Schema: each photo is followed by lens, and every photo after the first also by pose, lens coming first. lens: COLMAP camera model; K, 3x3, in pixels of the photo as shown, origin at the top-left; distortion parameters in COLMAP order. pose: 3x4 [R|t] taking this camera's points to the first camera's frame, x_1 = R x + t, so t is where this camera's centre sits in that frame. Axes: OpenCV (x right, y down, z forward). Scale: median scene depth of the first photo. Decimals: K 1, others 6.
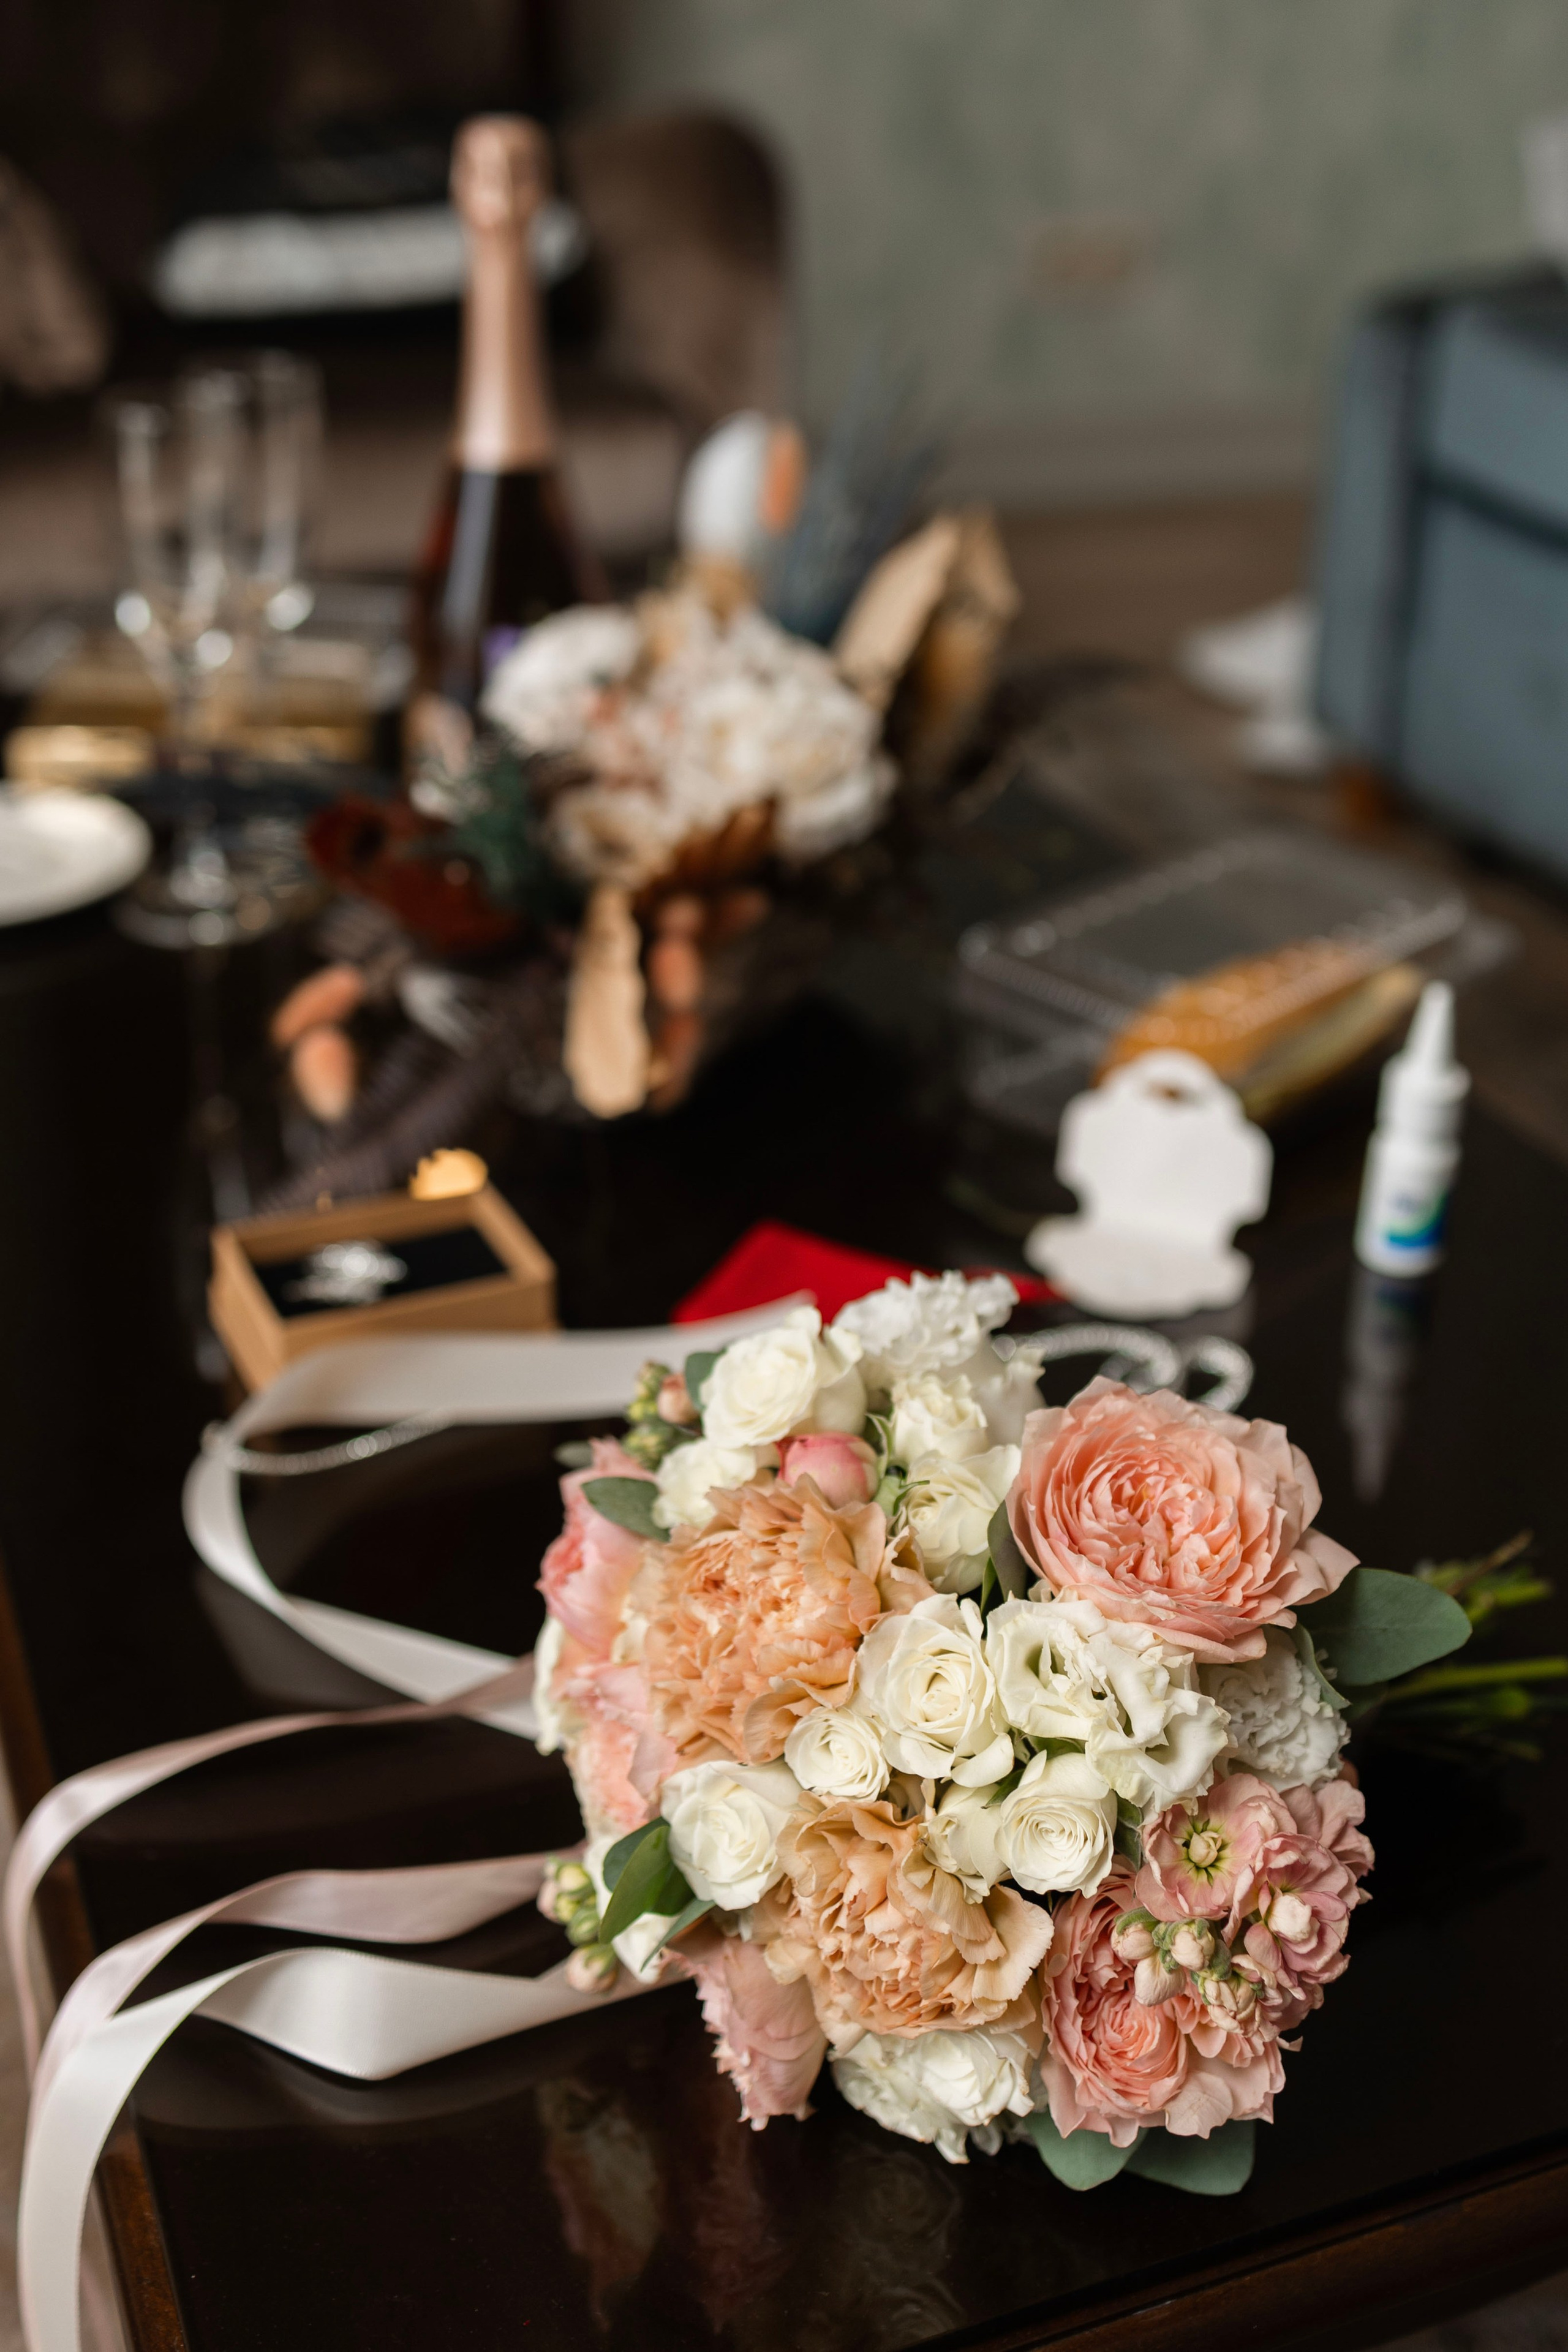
lens RADIAL K [[2510.0, 0, 784.0], [0, 2510.0, 1176.0], [0, 0, 1]] dist [0.014670, -0.003522]
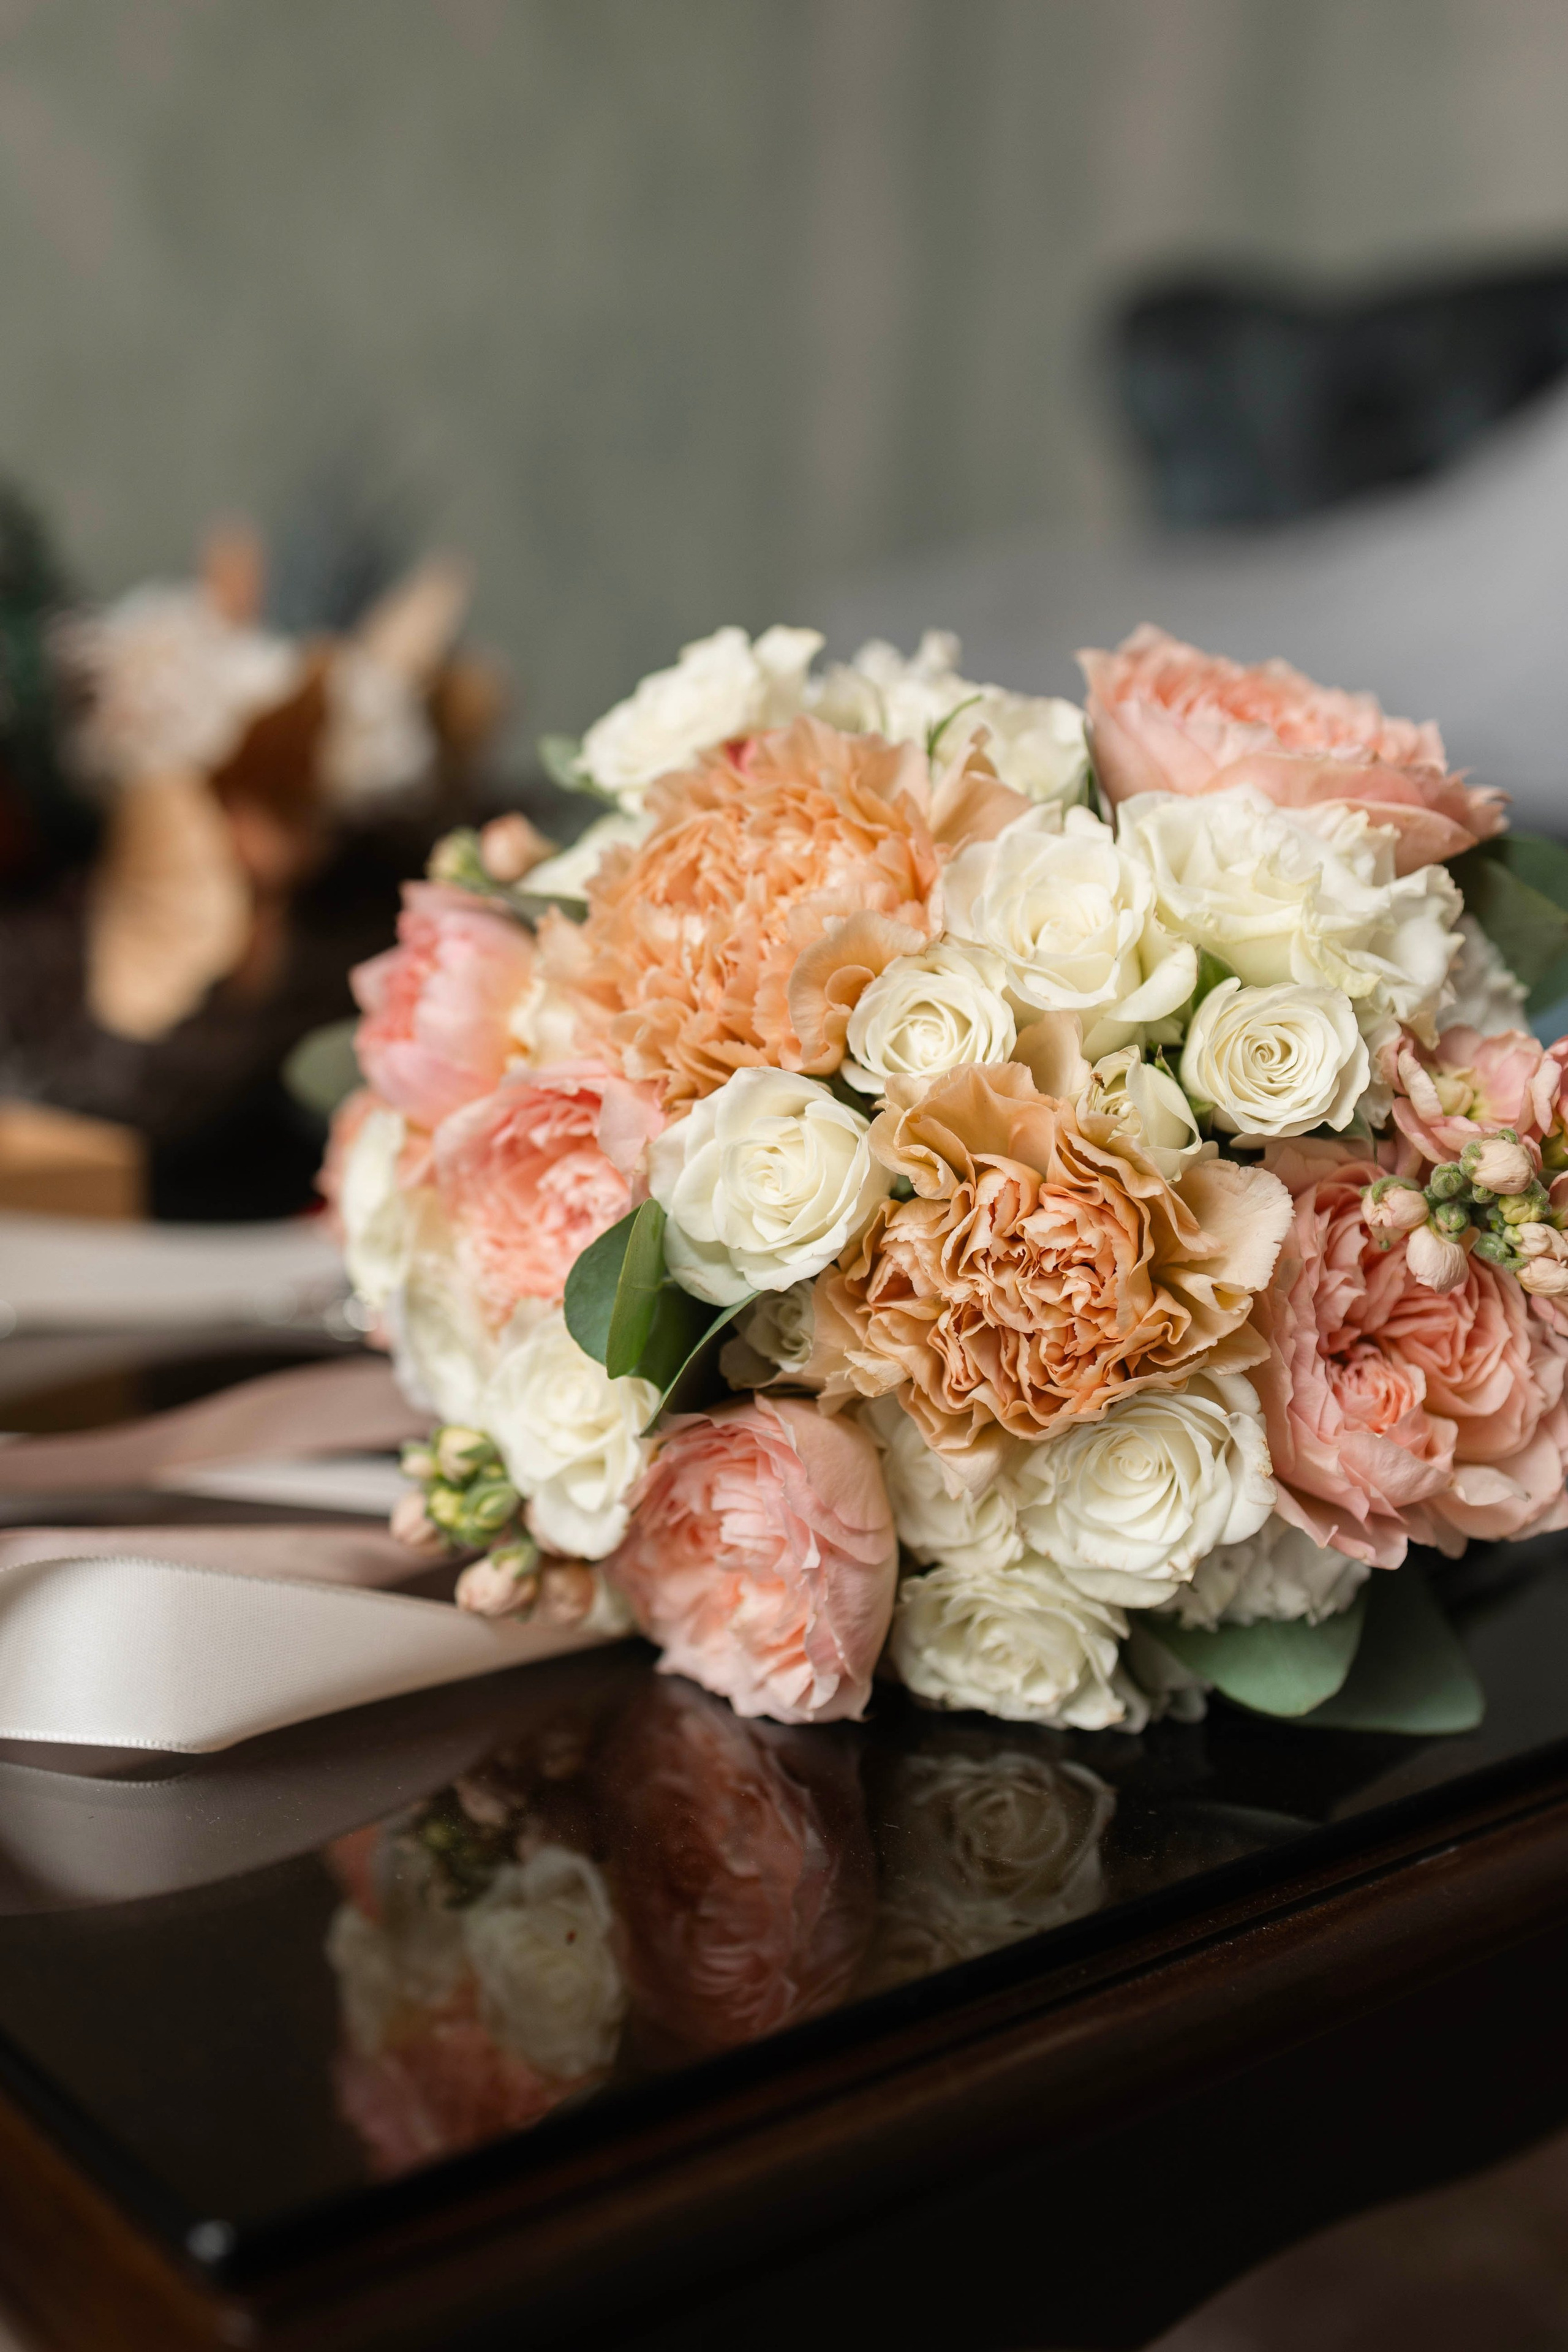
lens RADIAL K [[2510.0, 0, 784.0], [0, 2510.0, 1176.0], [0, 0, 1]] dist [0.014670, -0.003522]
pose [[0.957906, -0.050520, 0.282600, -0.203431], [0.114985, 0.969502, -0.216437, 0.397384], [-0.263047, 0.239821, 0.934501, 0.368244]]
